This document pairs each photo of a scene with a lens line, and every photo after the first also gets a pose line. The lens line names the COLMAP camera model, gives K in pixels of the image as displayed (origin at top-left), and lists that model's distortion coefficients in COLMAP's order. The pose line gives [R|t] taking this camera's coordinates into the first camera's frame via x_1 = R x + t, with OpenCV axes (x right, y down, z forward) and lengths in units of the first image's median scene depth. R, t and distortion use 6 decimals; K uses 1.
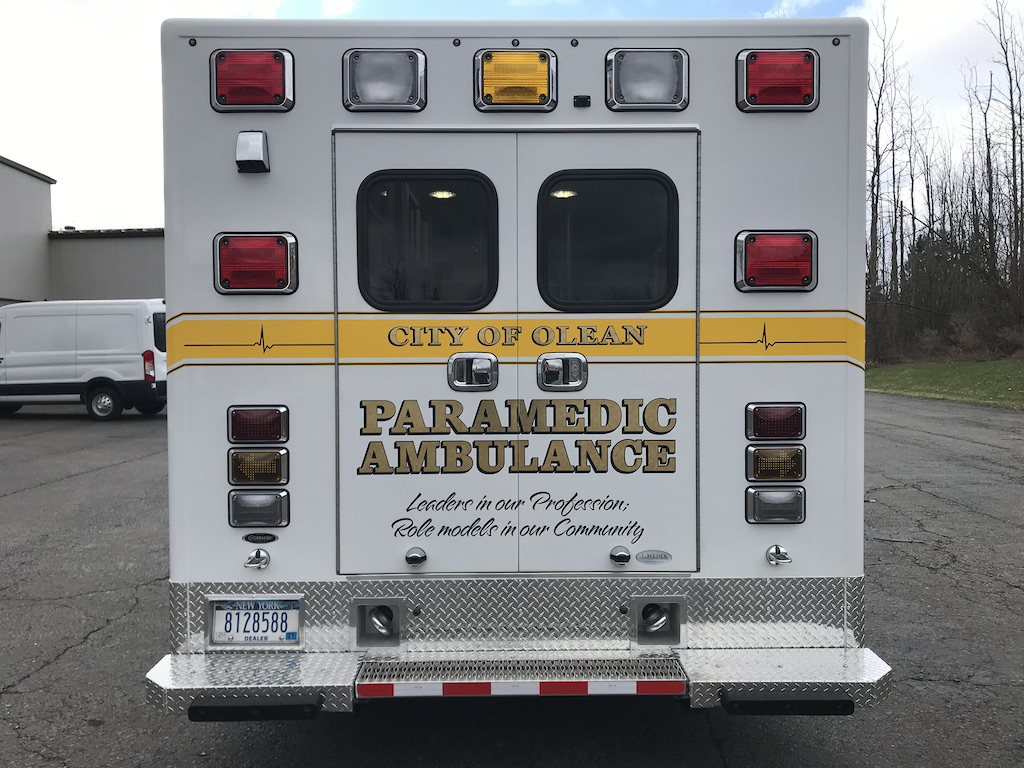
lens RADIAL K [[842.6, 0, 514.4], [0, 842.6, 378.8], [0, 0, 1]] dist [0.017679, -0.014085]
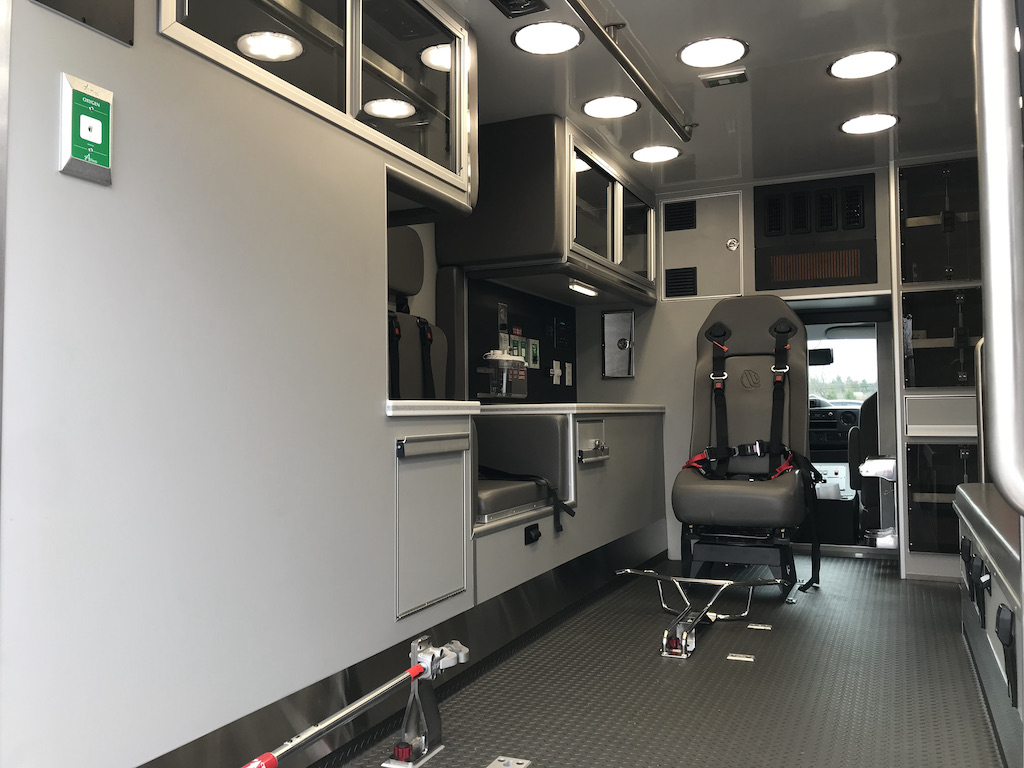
lens RADIAL K [[842.6, 0, 509.6], [0, 842.6, 379.5], [0, 0, 1]] dist [0.017679, -0.014085]
pose [[0.902660, -0.019149, -0.429929, 0.165560], [-0.008656, 0.998000, -0.062626, -0.029166], [0.430268, 0.060251, 0.900688, 0.826765]]
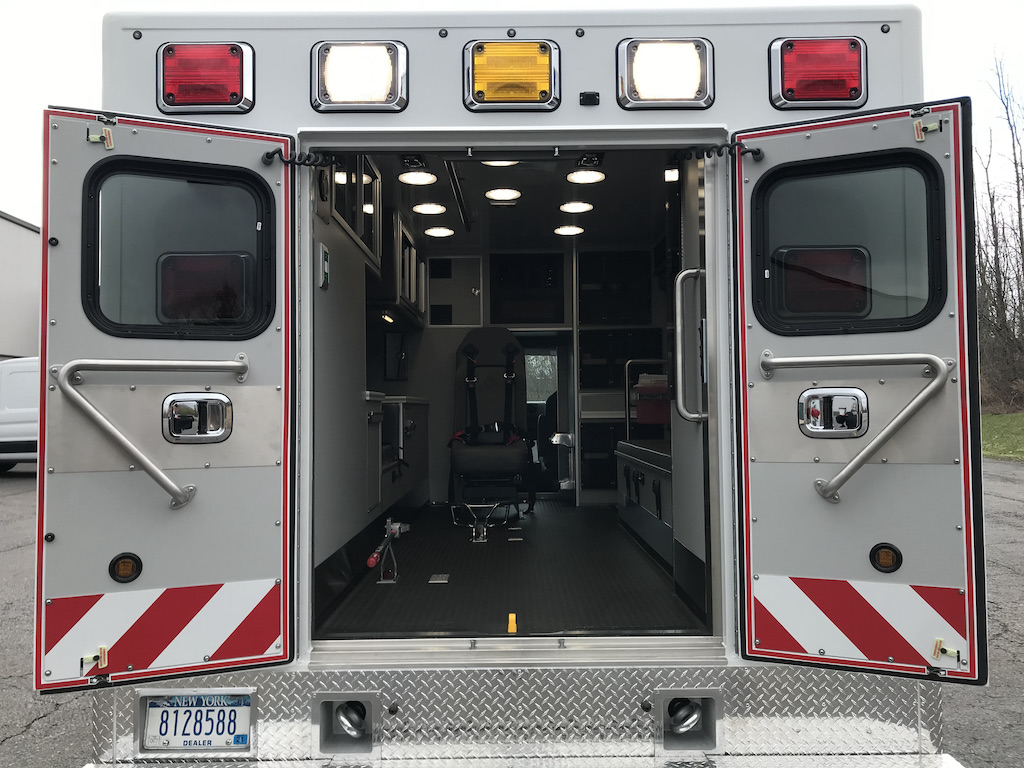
lens RADIAL K [[842.6, 0, 519.0], [0, 842.6, 380.7], [0, 0, 1]] dist [0.017679, -0.014085]
pose [[0.999989, -0.004181, -0.002062, 0.009166], [0.004040, 0.997922, -0.064309, 0.011114], [0.002327, 0.064300, 0.997928, 0.162261]]
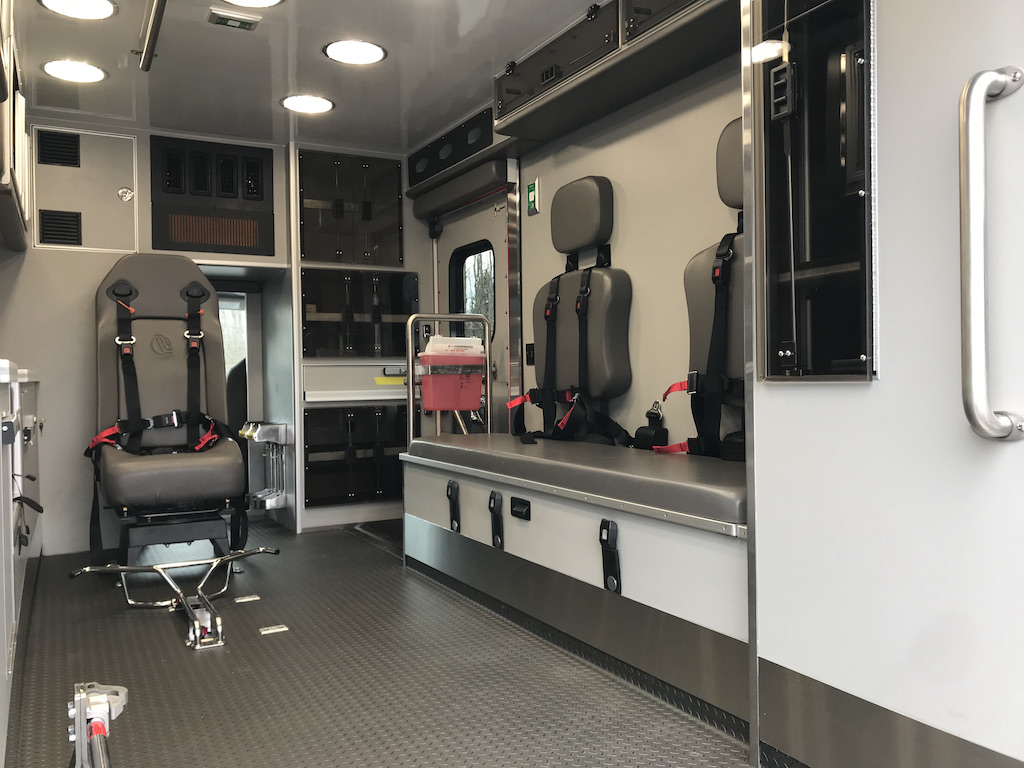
lens RADIAL K [[842.6, 0, 514.1], [0, 842.6, 379.4], [0, 0, 1]] dist [0.017679, -0.014085]
pose [[0.888208, -0.008776, 0.459358, -0.171044], [0.021920, 0.999488, -0.023290, -0.025781], [-0.458918, 0.030756, 0.887946, 0.859321]]
